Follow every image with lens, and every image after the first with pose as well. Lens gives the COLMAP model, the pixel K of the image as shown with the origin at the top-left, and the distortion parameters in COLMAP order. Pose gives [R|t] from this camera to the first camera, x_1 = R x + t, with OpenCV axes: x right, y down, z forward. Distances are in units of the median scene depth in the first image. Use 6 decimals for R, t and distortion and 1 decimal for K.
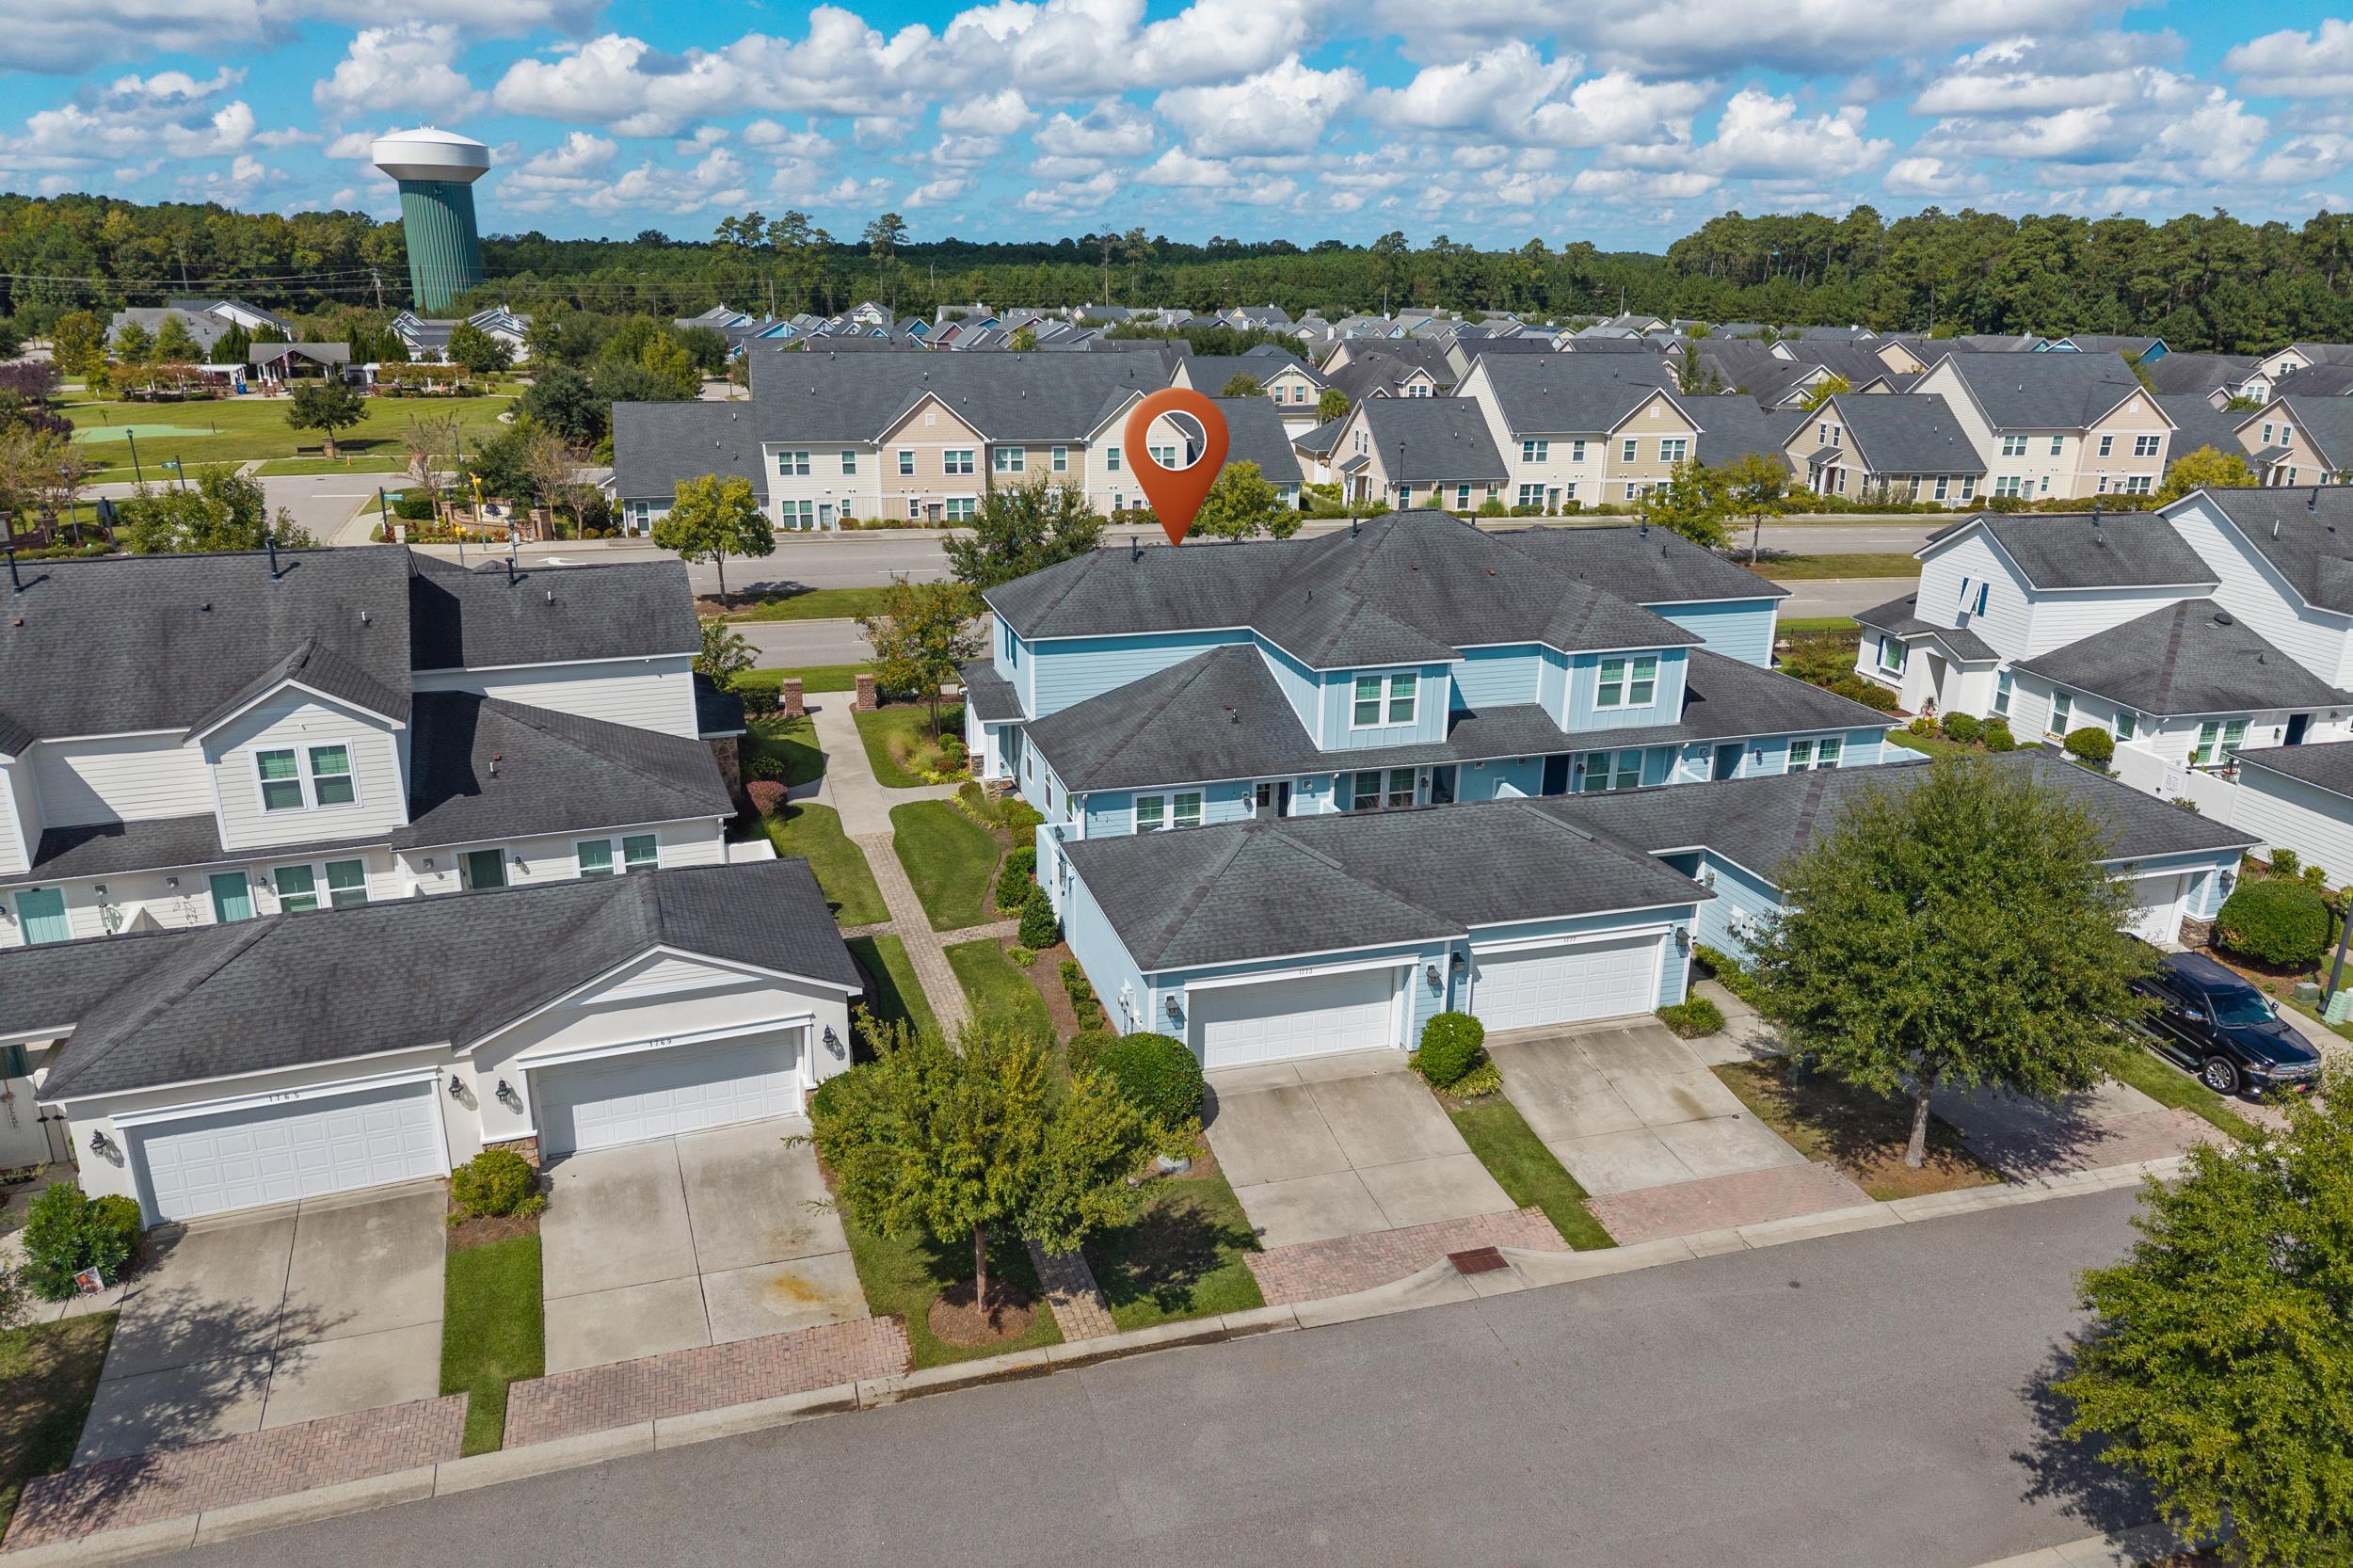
lens RADIAL K [[1573.8, 0, 1176.5], [0, 1573.8, 784.0], [0, 0, 1]] dist [0.024495, 0.005220]
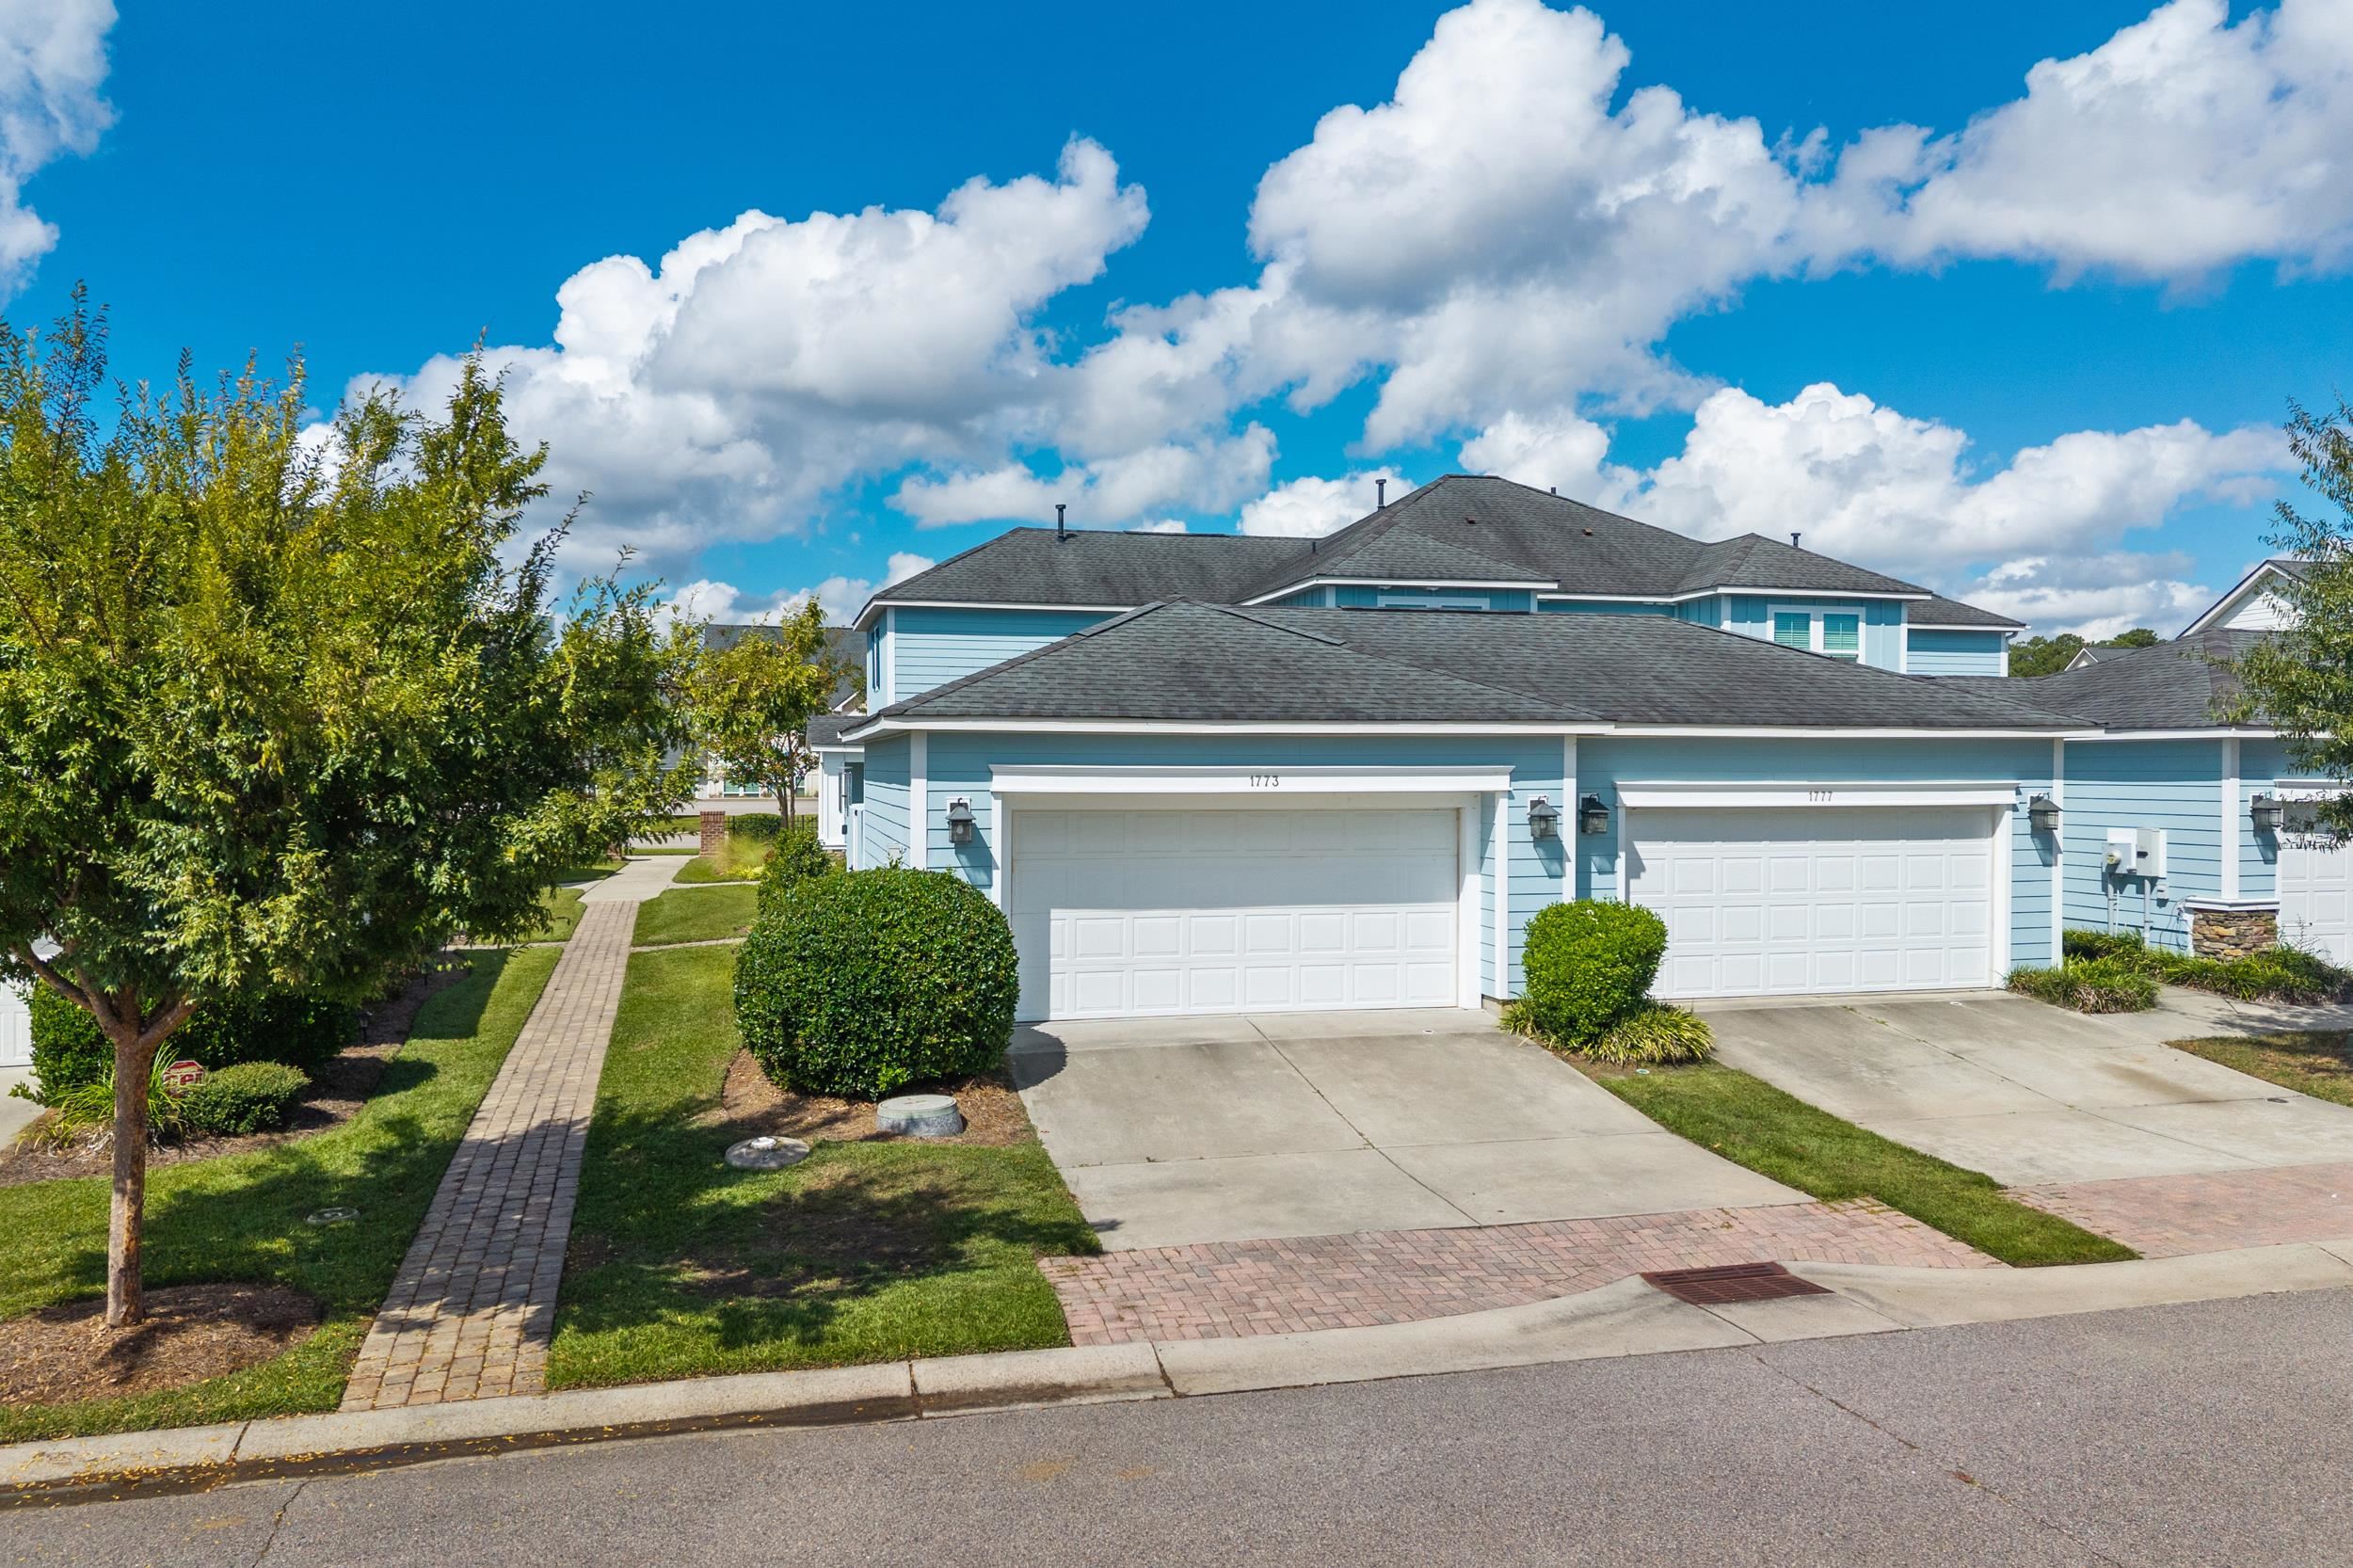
lens RADIAL K [[1630.0, 0, 1176.5], [0, 1630.0, 784.0], [0, 0, 1]] dist [0.004208, 0.003936]
pose [[0.999224, -0.012528, -0.037338, 0.076175], [0.000831, 0.954550, -0.298051, 0.270068], [0.039375, 0.297788, 0.953820, 0.559380]]
